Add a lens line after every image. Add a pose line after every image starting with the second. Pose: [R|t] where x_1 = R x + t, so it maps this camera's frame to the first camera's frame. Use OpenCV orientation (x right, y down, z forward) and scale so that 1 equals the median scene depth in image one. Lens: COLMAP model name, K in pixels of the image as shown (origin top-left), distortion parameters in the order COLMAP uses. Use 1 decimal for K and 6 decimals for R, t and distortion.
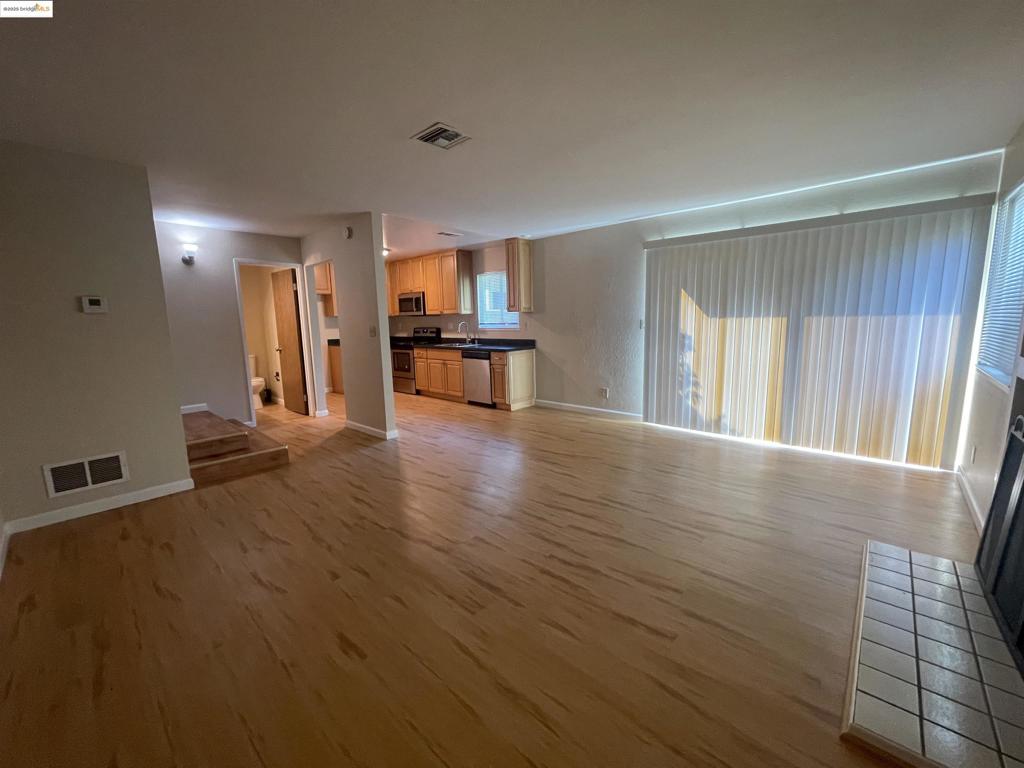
lens RADIAL K [[412.5, 0, 506.9], [0, 412.5, 380.3], [0, 0, 1]] dist [-0.000291, 0.000443]
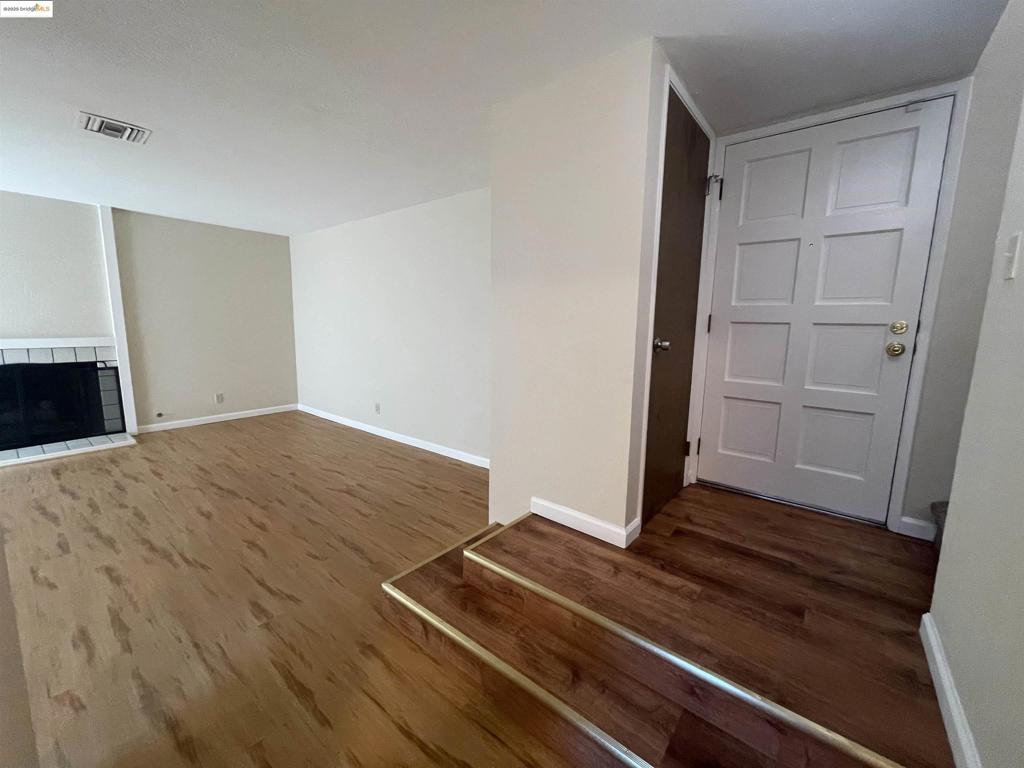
lens RADIAL K [[412.5, 0, 507.4], [0, 412.5, 381.9], [0, 0, 1]] dist [-0.000291, 0.000443]
pose [[-0.997884, 0.012594, -0.063784, -0.693045], [-0.006357, 0.957457, 0.288507, -0.213064], [0.064704, 0.288302, -0.955351, 1.492077]]
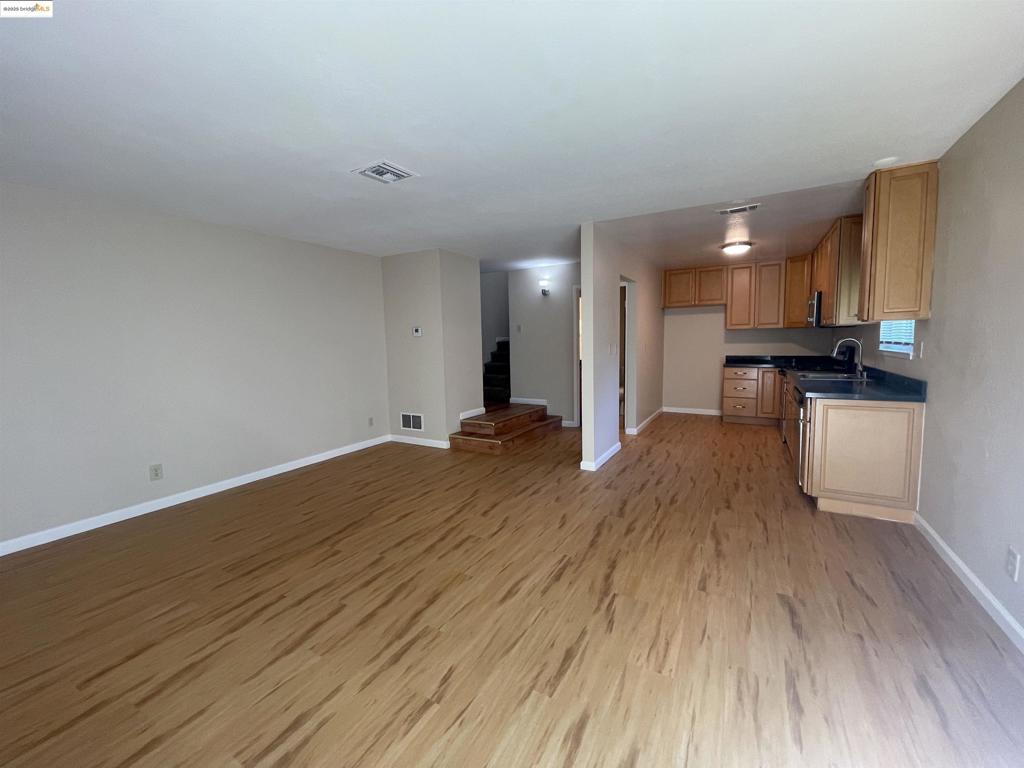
lens RADIAL K [[412.5, 0, 507.0], [0, 412.5, 381.9], [0, 0, 1]] dist [-0.000291, 0.000443]
pose [[0.211112, 0.115572, -0.970605, 0.683902], [-0.125446, 0.987977, 0.090355, -0.138225], [0.969379, 0.102684, 0.223072, 0.780095]]
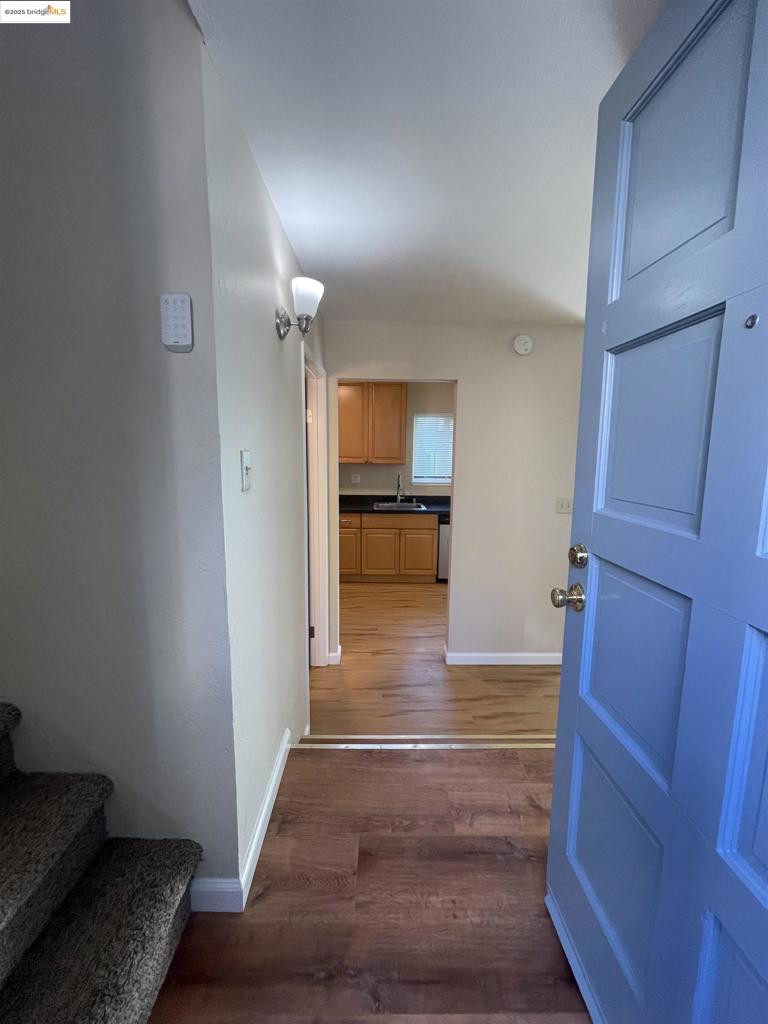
lens RADIAL K [[412.5, 0, 382.6], [0, 412.5, 506.7], [0, 0, 1]] dist [-0.000291, 0.000443]
pose [[0.729188, -0.065430, 0.681178, -1.217313], [0.075348, 0.997043, 0.015112, -0.184591], [-0.680152, 0.040306, 0.731962, 0.899715]]
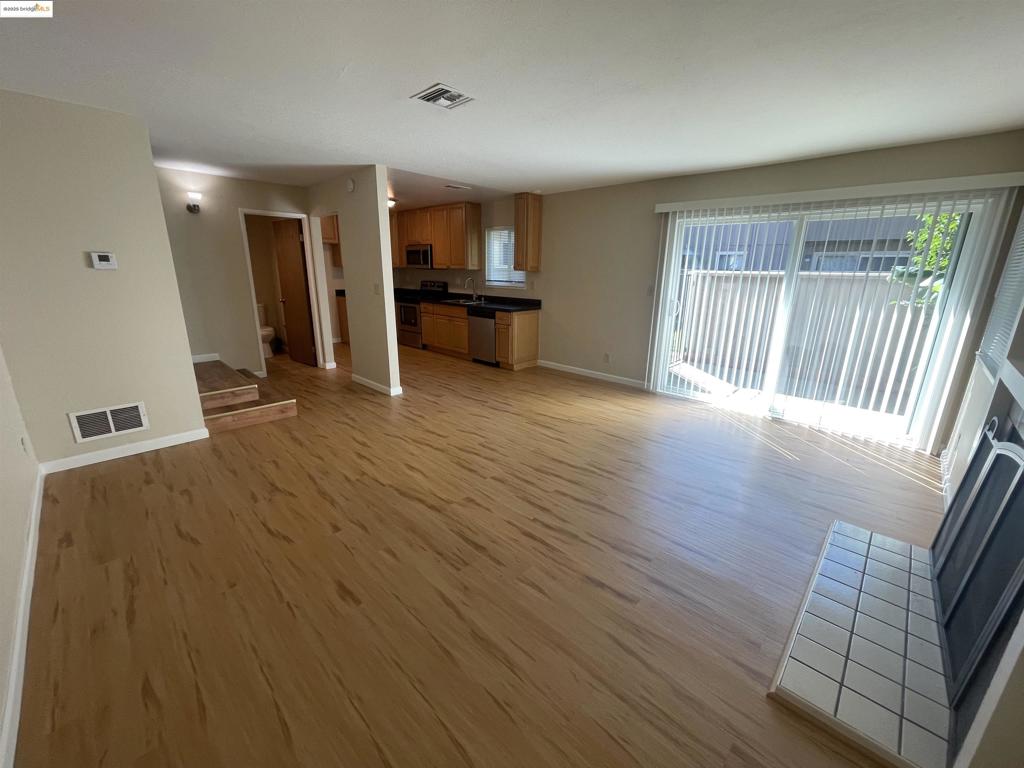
lens RADIAL K [[412.5, 0, 506.9], [0, 412.5, 379.7], [0, 0, 1]] dist [-0.000291, 0.000443]
pose [[0.998895, 0.041510, -0.022056, 0.026365], [-0.038578, 0.992037, 0.119893, -0.040109], [0.026858, -0.118910, 0.992542, -0.018555]]
